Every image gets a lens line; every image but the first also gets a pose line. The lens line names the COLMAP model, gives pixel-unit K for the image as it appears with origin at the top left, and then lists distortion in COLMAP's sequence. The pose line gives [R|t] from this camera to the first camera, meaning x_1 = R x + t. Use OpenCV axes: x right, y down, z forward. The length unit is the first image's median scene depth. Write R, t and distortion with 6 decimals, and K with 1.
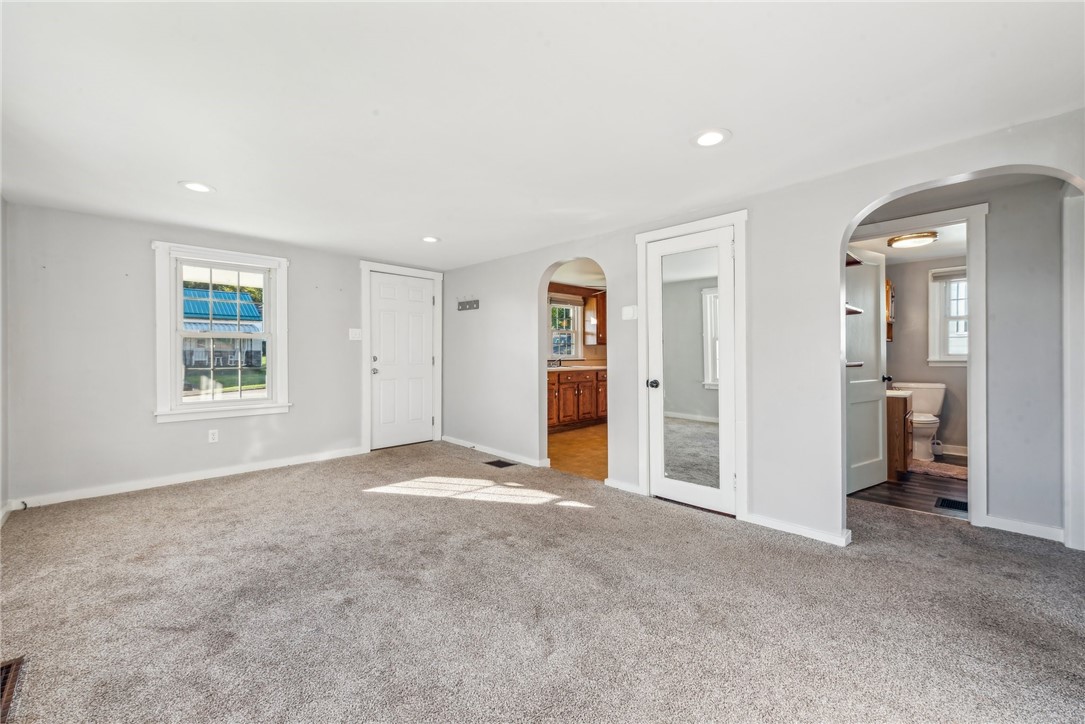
lens RADIAL K [[431.4, 0, 538.8], [0, 431.4, 358.2], [0, 0, 1]] dist [-0.002025, -0.000330]
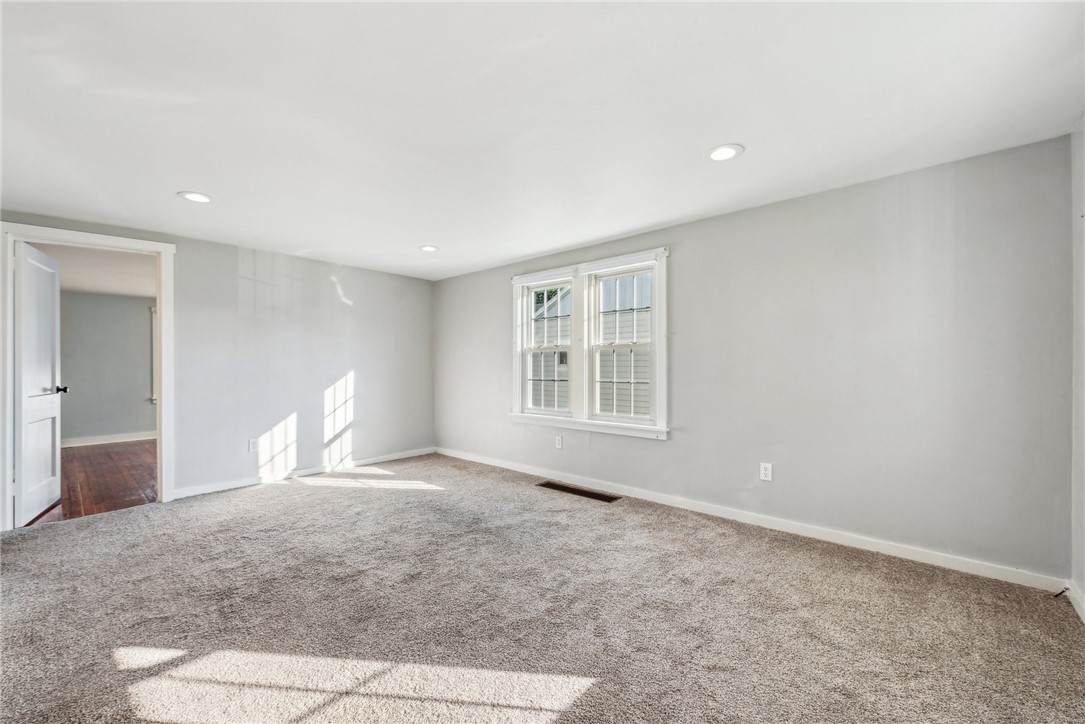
lens RADIAL K [[427.1, 0, 539.8], [0, 427.1, 371.3], [0, 0, 1]] dist [-0.002023, -0.000124]
pose [[-0.998423, 0.001858, -0.056100, -0.381177], [0.000900, 0.999853, 0.017101, -0.005998], [0.056123, 0.017024, -0.998279, 1.645896]]
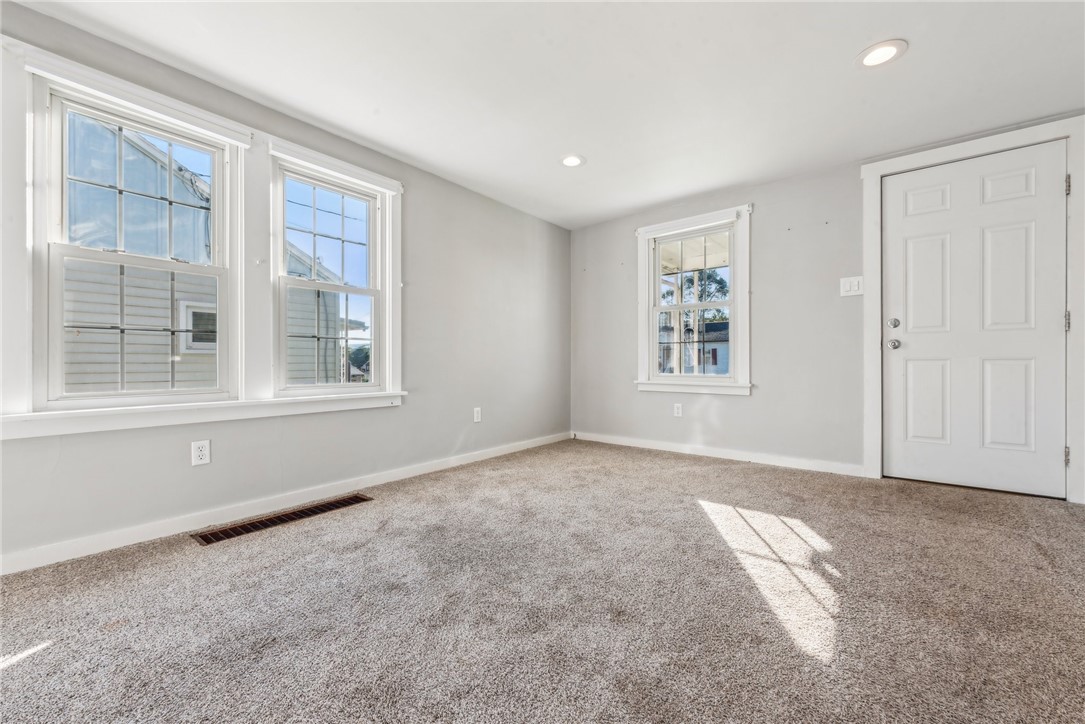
lens RADIAL K [[433.2, 0, 549.9], [0, 433.2, 365.1], [0, 0, 1]] dist [-0.001938, -0.000320]
pose [[0.119865, 0.008137, -0.992757, 0.248895], [-0.006013, 0.999954, 0.007470, 0.094094], [0.992772, 0.005074, 0.119909, 0.765227]]
